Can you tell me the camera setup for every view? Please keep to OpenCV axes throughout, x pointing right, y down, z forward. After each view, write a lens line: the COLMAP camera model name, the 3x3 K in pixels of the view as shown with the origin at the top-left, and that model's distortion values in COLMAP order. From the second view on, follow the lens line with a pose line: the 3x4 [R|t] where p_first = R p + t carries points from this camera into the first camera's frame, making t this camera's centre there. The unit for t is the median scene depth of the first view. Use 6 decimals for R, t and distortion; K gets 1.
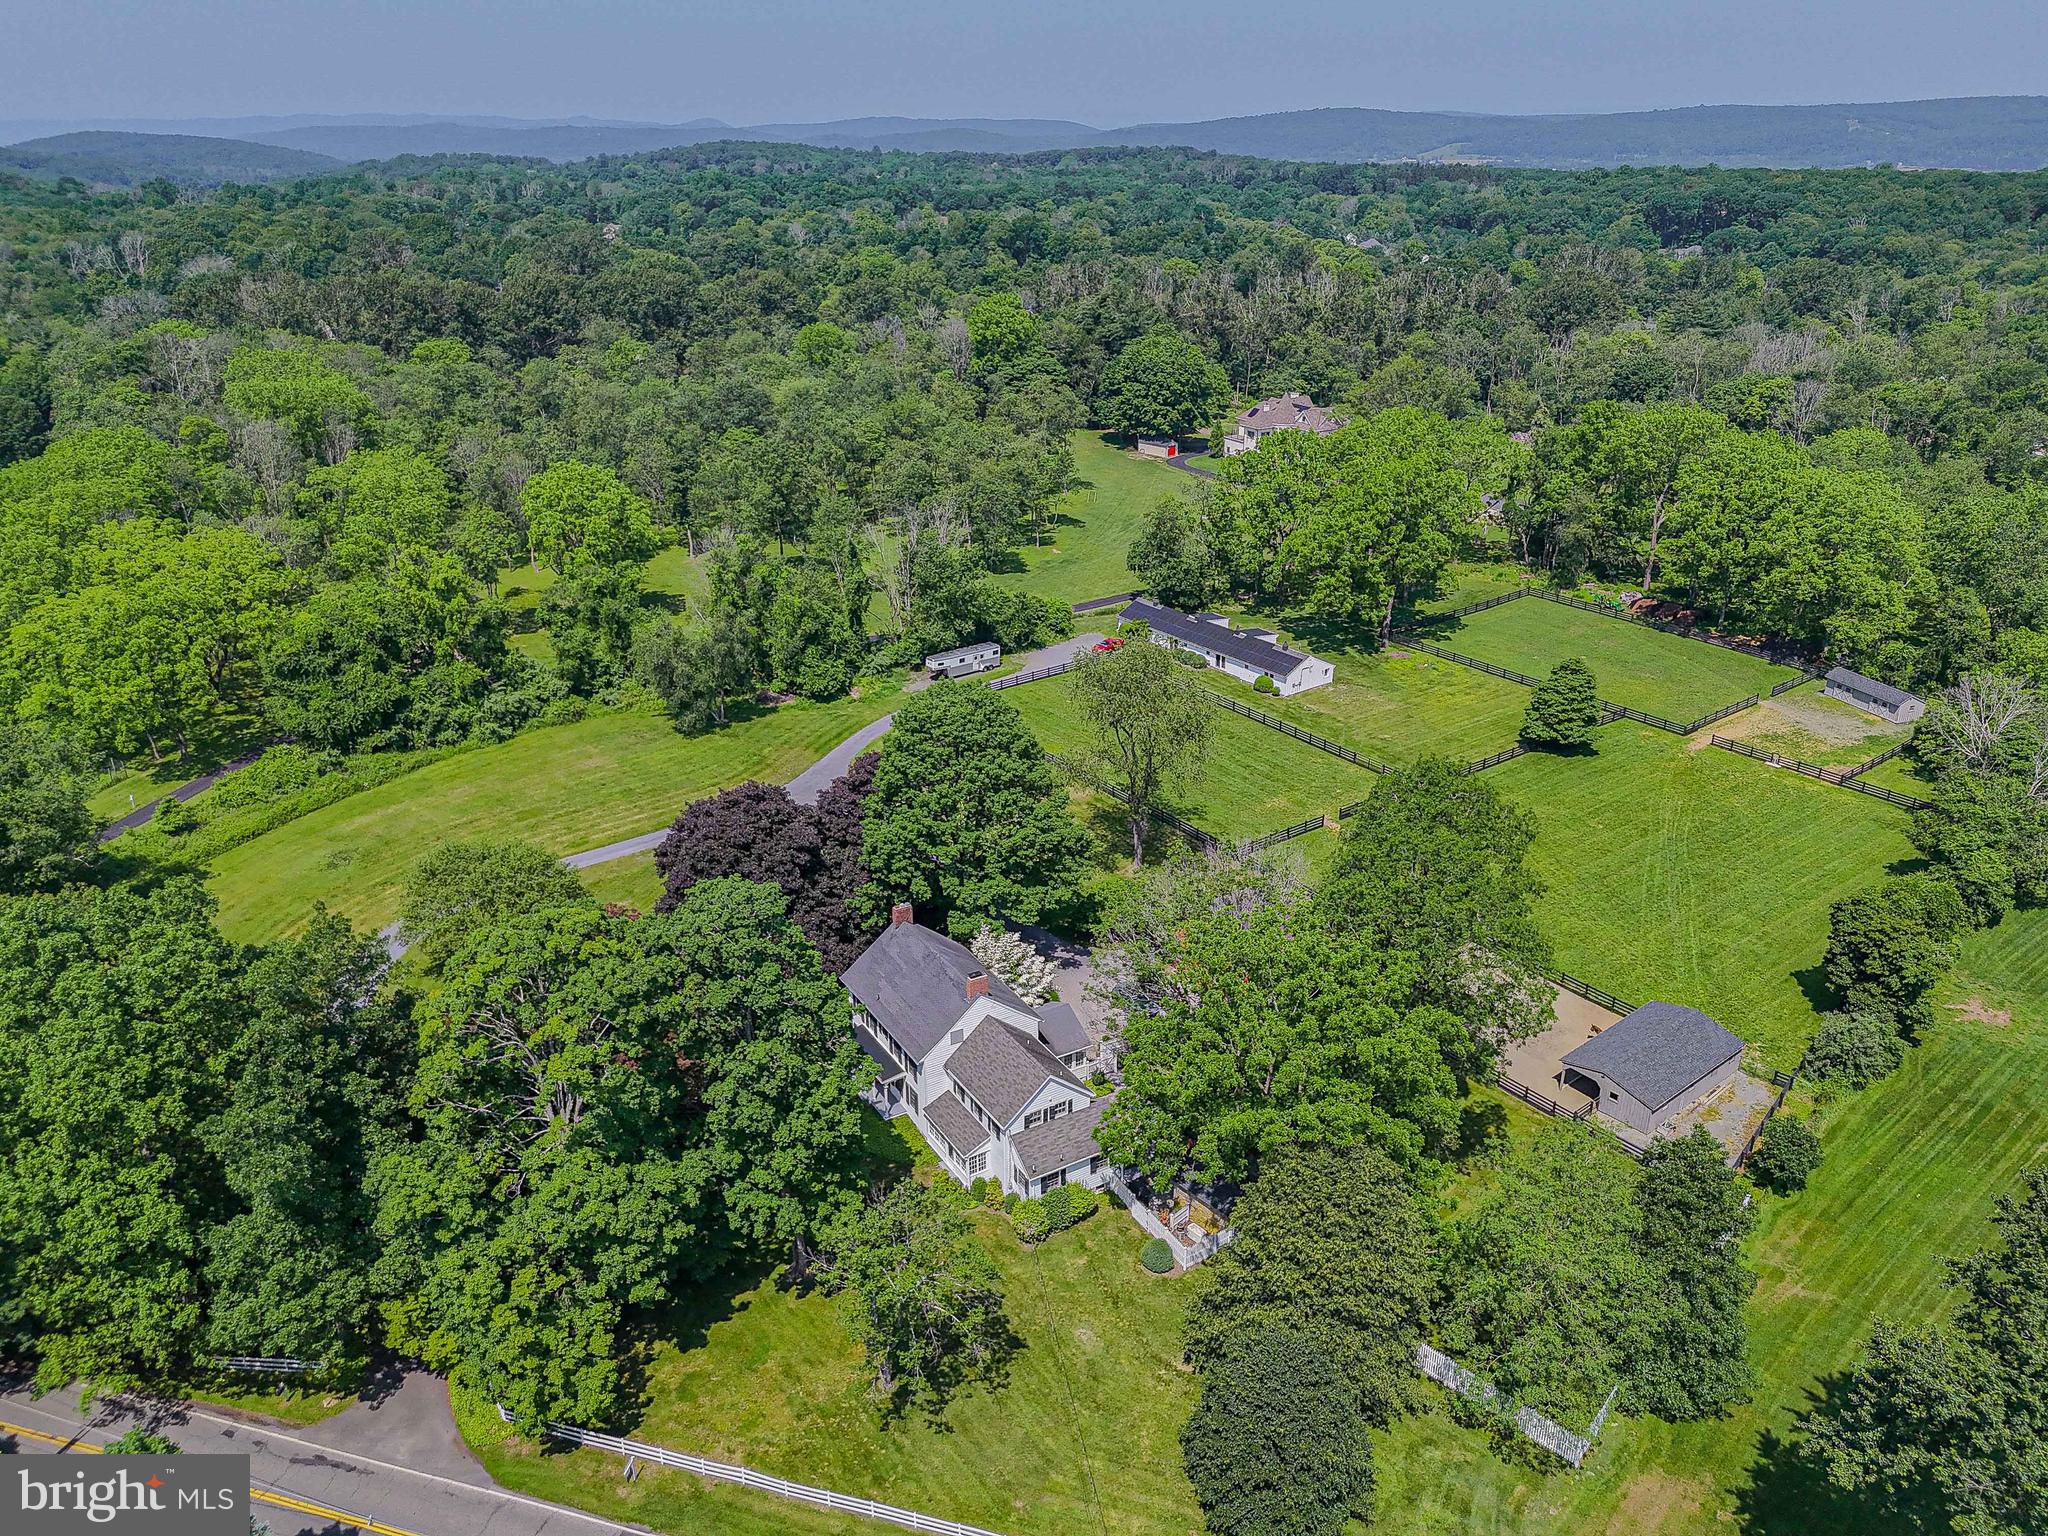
lens RADIAL K [[1510.4, 0, 1024.0], [0, 1510.4, 768.0], [0, 0, 1]] dist [0.076335, -0.075627]
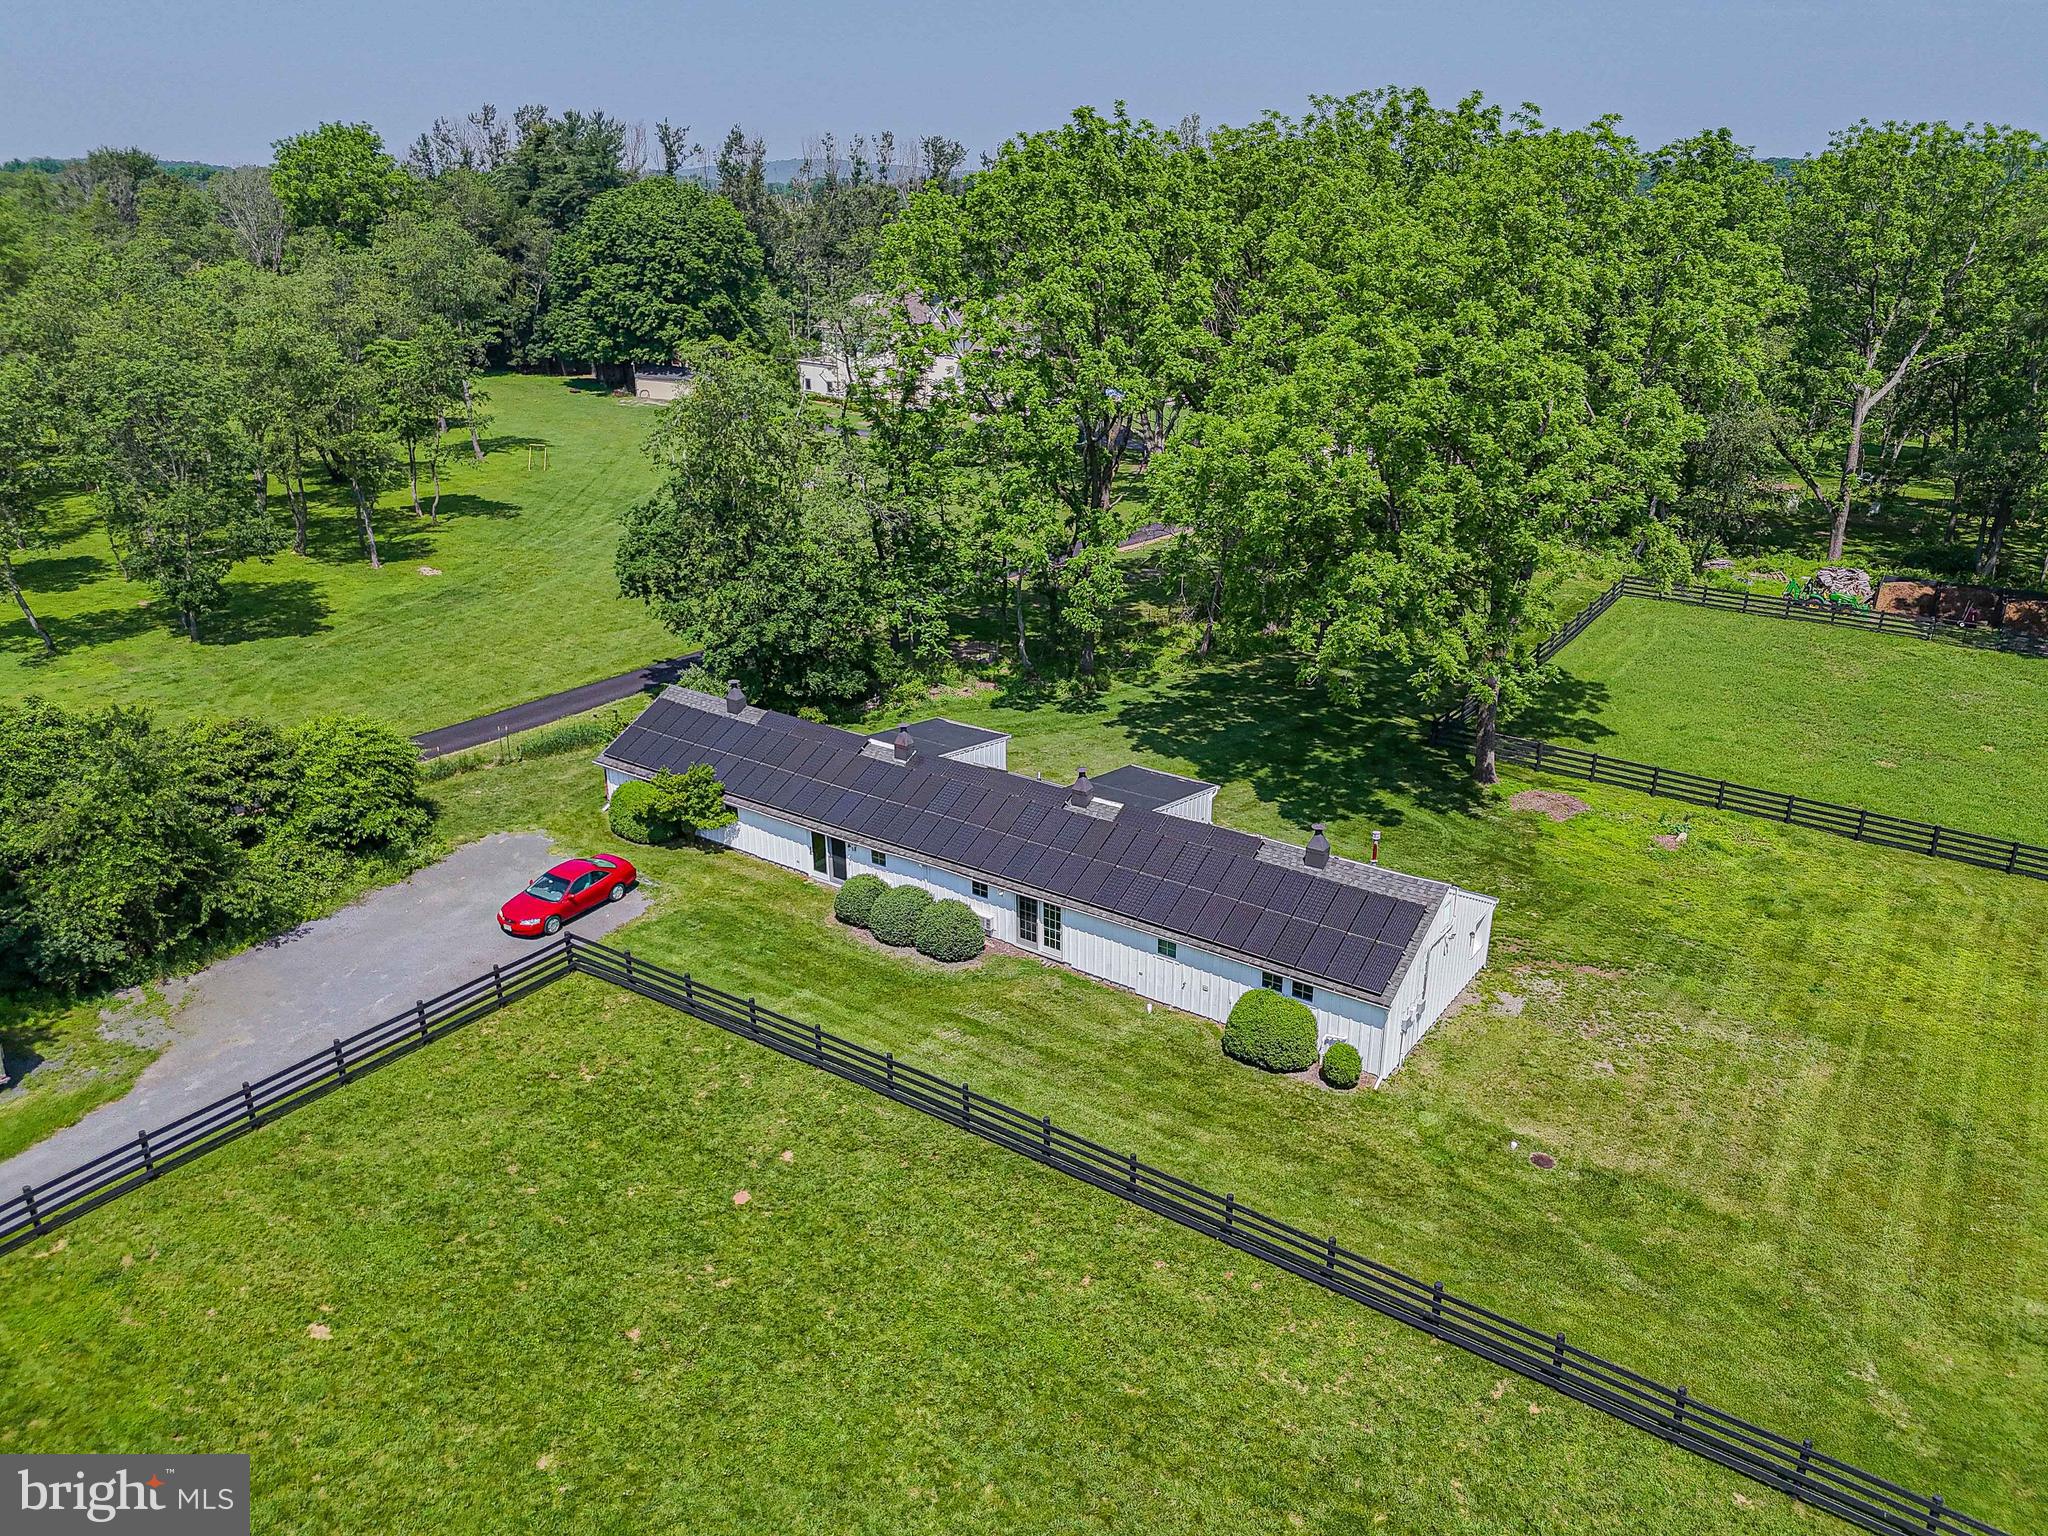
lens RADIAL K [[1510.4, 0, 1024.0], [0, 1510.4, 768.0], [0, 0, 1]] dist [0.076335, -0.075627]
pose [[0.950753, -0.104201, 0.291909, 0.053985], [0.114041, 0.993333, -0.016851, -0.084839], [-0.288207, 0.049310, 0.956298, 0.705932]]
